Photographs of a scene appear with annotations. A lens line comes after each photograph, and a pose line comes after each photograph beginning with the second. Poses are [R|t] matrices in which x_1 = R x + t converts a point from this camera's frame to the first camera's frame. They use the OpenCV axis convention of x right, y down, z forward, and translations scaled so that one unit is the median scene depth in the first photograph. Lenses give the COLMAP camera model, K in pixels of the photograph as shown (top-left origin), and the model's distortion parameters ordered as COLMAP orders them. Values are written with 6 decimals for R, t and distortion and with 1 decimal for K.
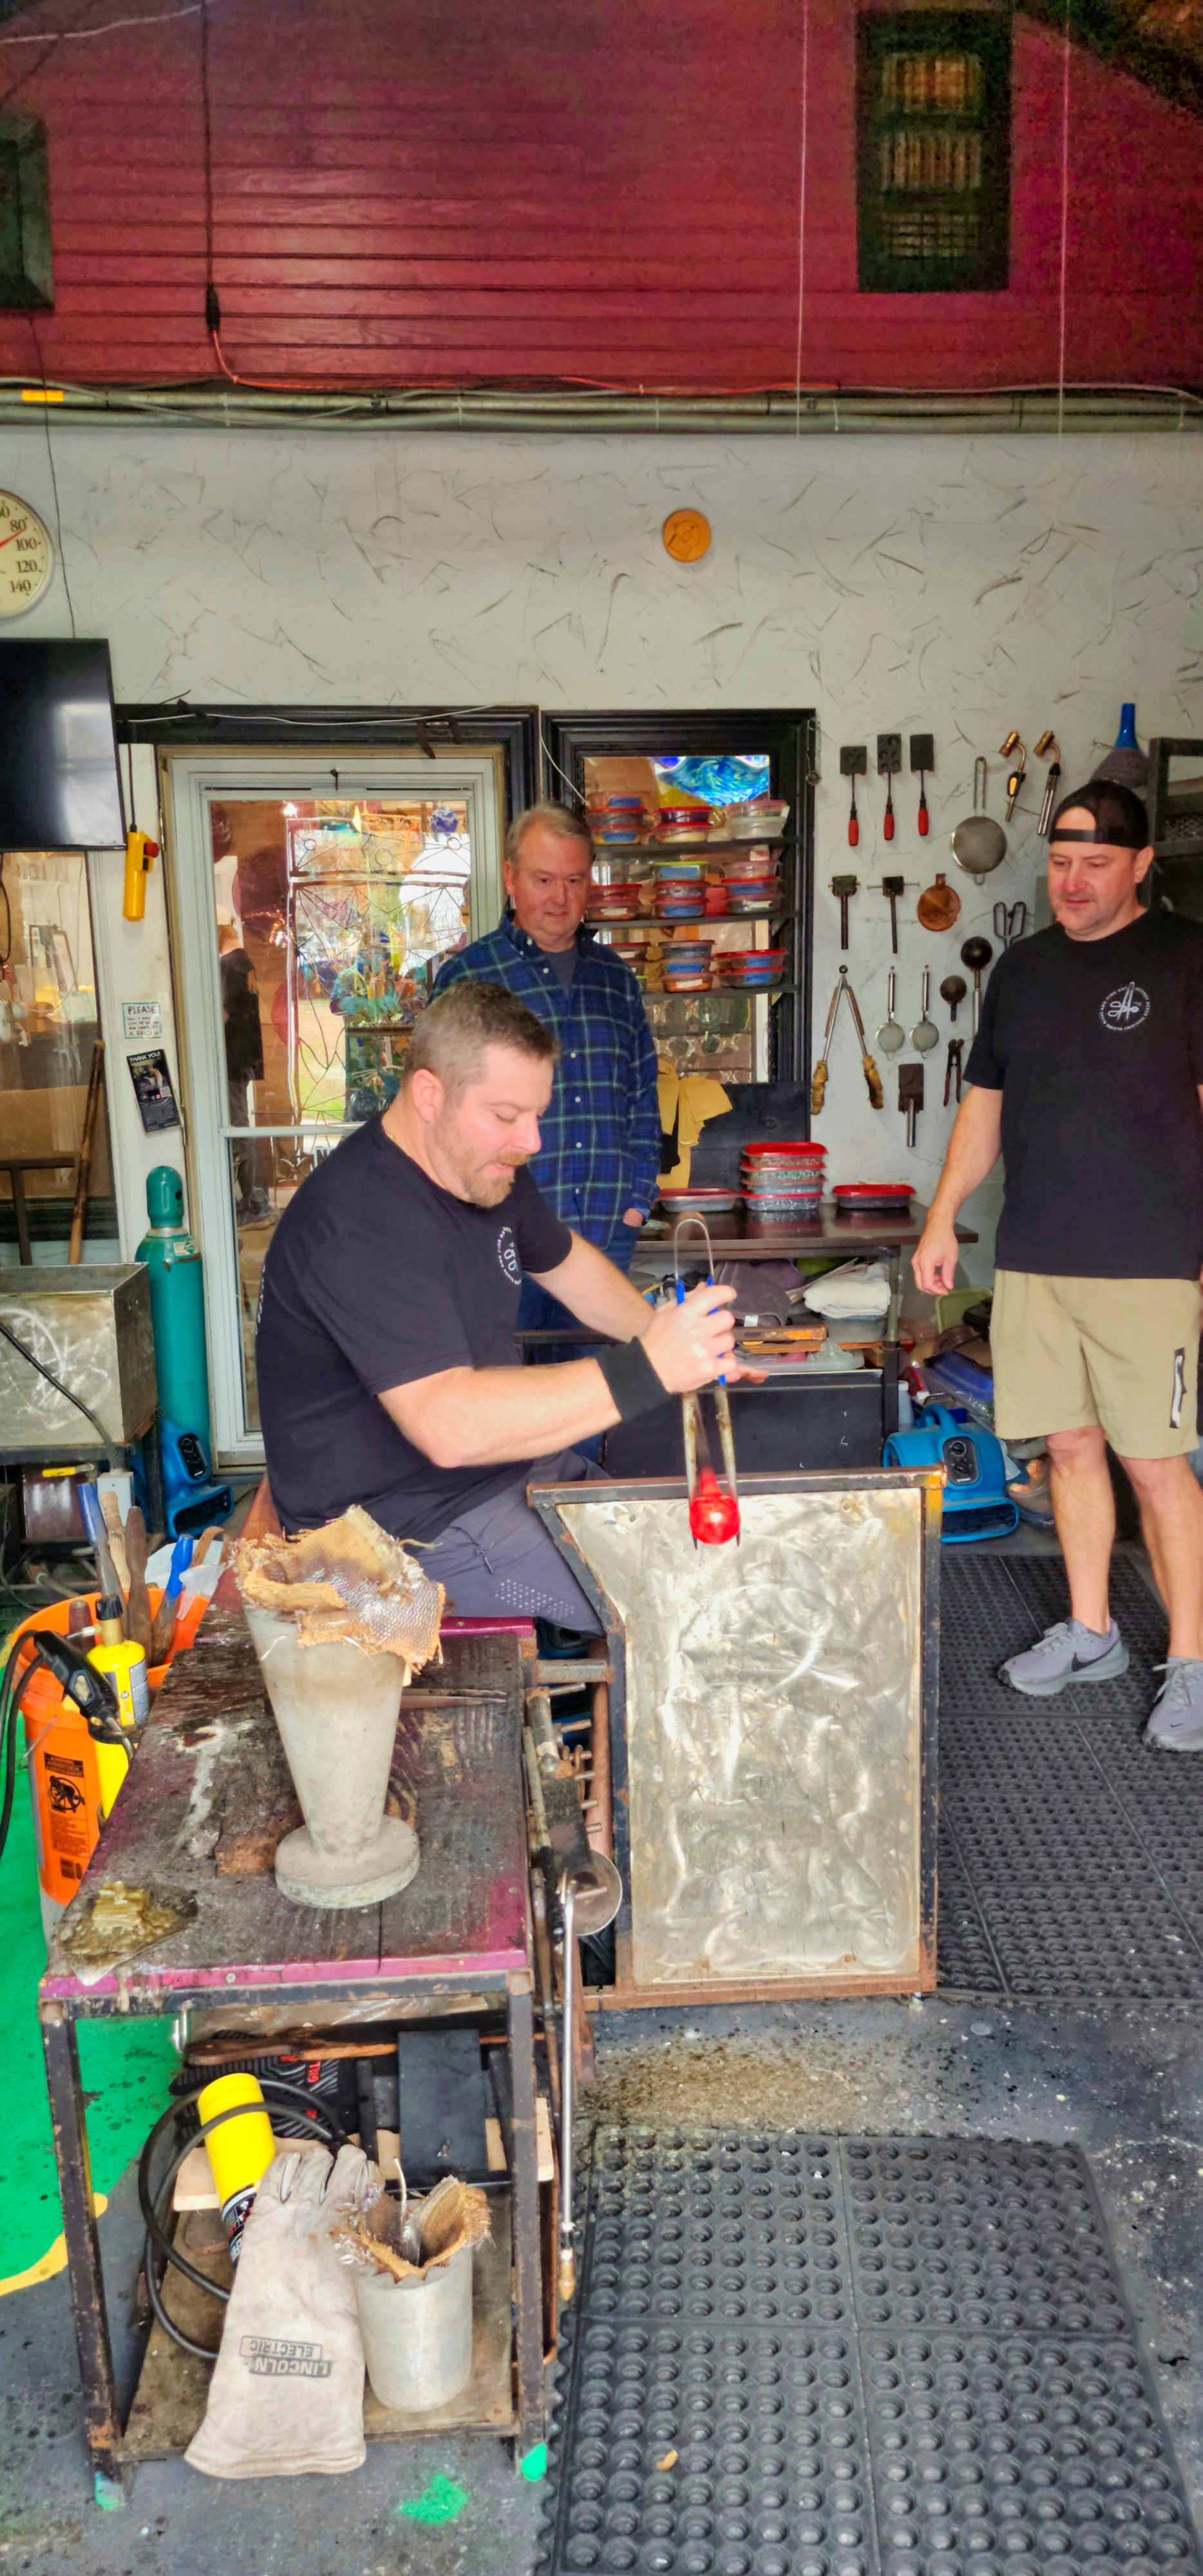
lens RADIAL K [[1727.2, 0, 586.4], [0, 1727.2, 1291.9], [0, 0, 1]] dist [0.085048, -0.084538]
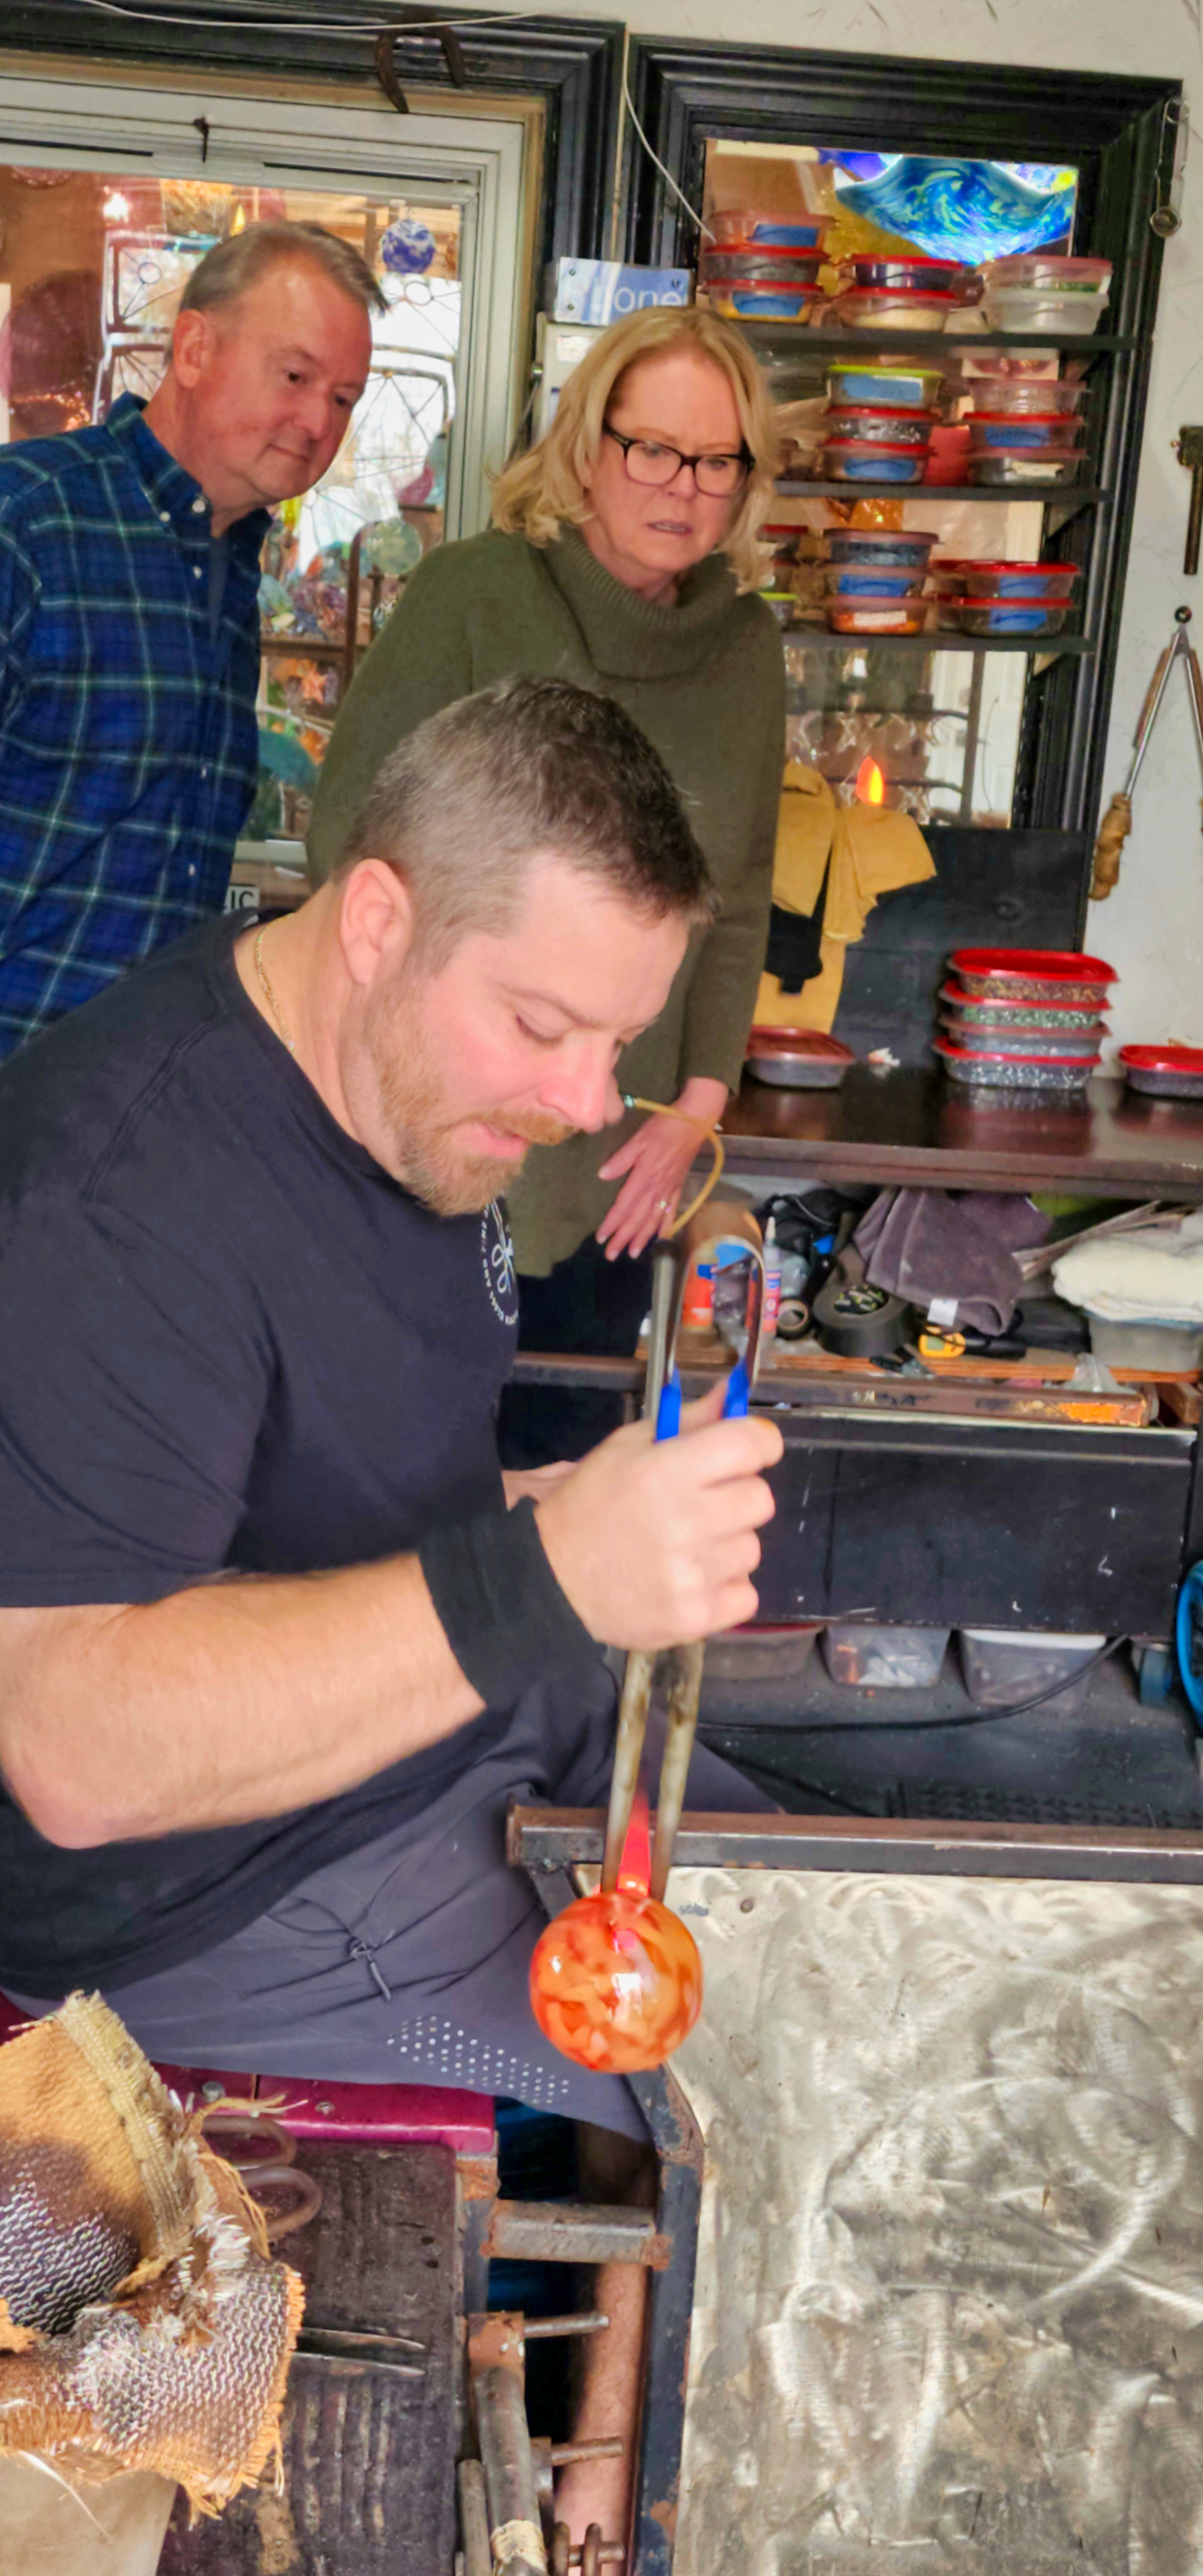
lens RADIAL K [[2963.8, 0, 570.7], [0, 2963.8, 1262.2], [0, 0, 1]] dist [0.180900, -0.523374]
pose [[0.996136, 0.087647, 0.005525, -0.020438], [-0.087815, 0.994806, 0.051467, -0.036286], [-0.000985, -0.051753, 0.998659, 0.157495]]
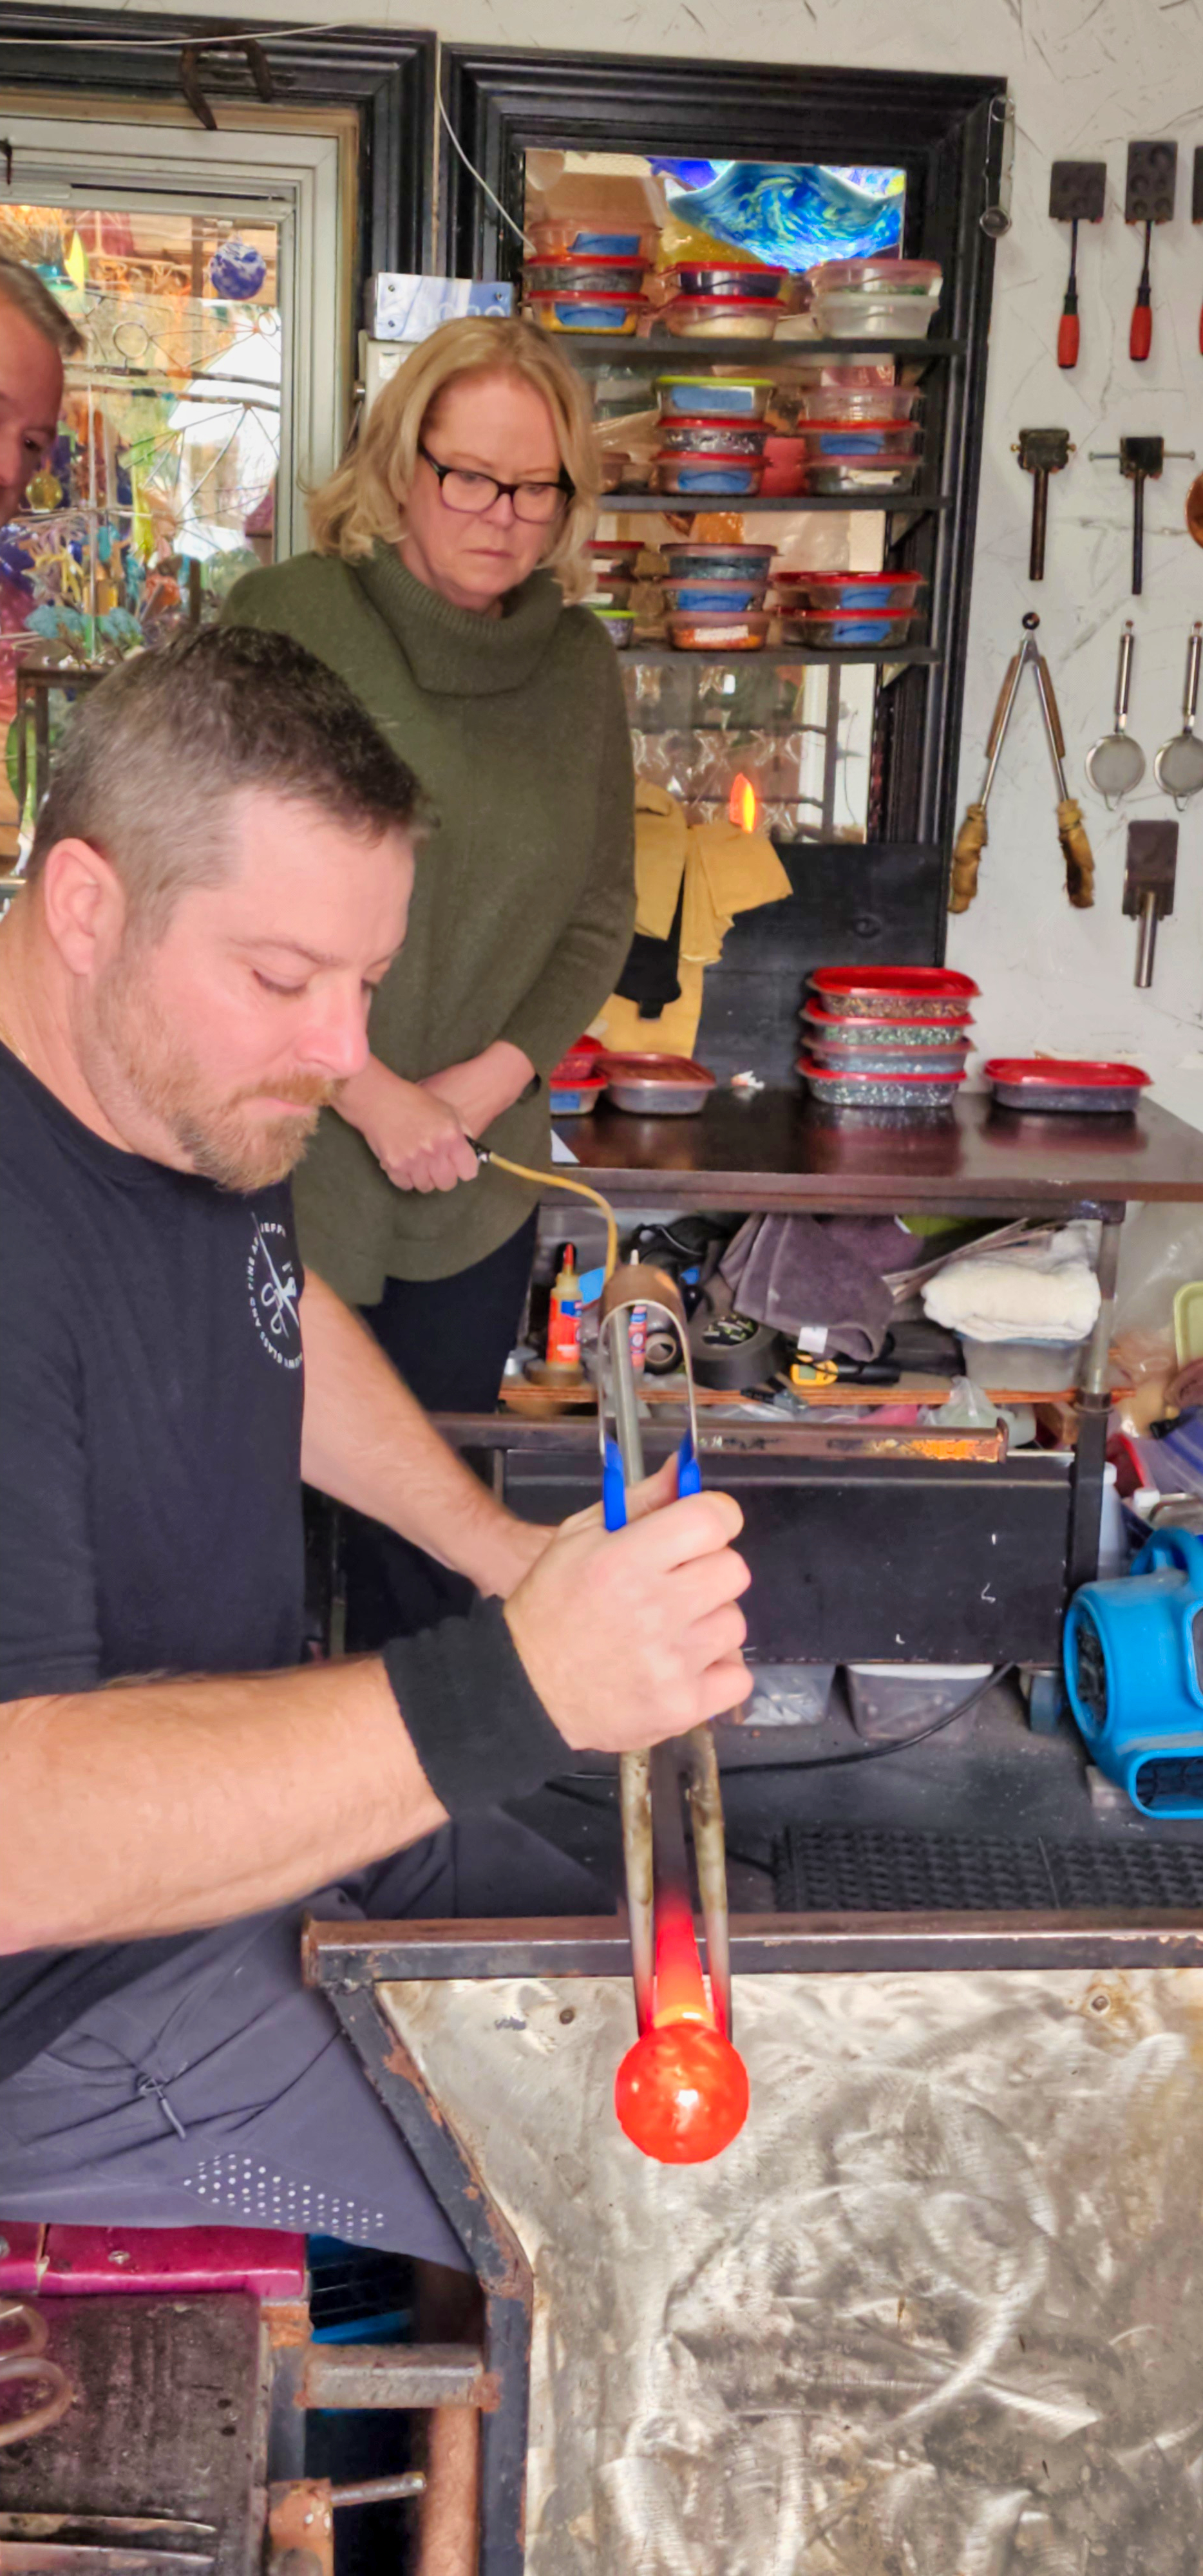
lens RADIAL K [[2954.9, 0, 595.4], [0, 2954.9, 1254.9], [0, 0, 1]] dist [0.180097, -0.501092]
pose [[0.997918, 0.049207, 0.041704, -0.002296], [-0.050861, 0.997922, 0.039562, -0.041729], [-0.039671, -0.041601, 0.998346, 0.188480]]
